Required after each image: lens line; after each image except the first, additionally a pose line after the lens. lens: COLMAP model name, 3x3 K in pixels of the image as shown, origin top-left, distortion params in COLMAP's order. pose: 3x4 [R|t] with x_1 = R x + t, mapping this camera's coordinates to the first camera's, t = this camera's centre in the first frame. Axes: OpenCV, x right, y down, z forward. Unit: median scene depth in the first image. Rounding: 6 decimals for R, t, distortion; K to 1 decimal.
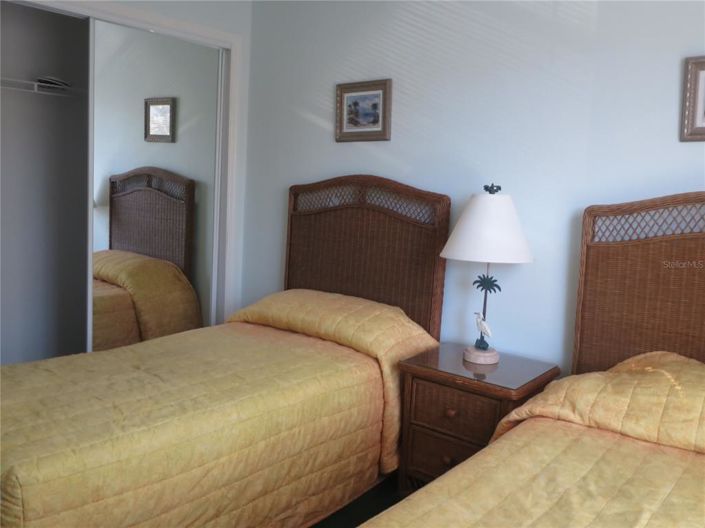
lens RADIAL K [[632.4, 0, 350.6], [0, 632.4, 263.2], [0, 0, 1]] dist [-0.037570, 0.006341]
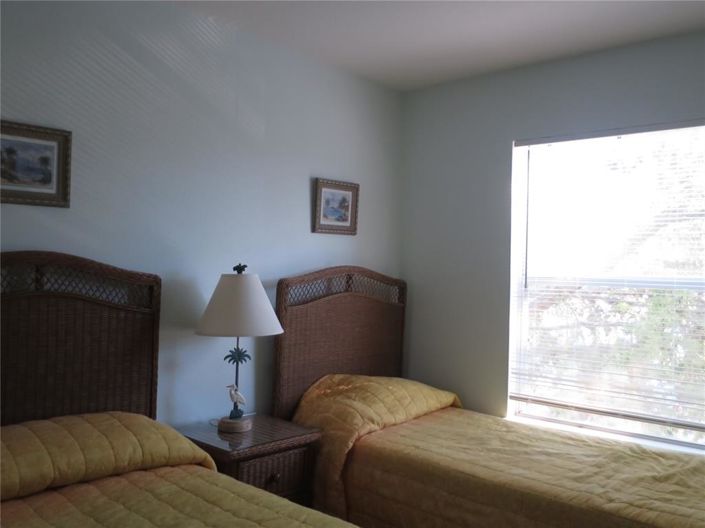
lens RADIAL K [[632.4, 0, 351.4], [0, 632.4, 264.2], [0, 0, 1]] dist [-0.037570, 0.006341]
pose [[0.051178, -0.036906, 0.998007, -0.709354], [0.093010, 0.995150, 0.032031, -0.117601], [-0.994349, 0.091185, 0.054362, 0.616844]]
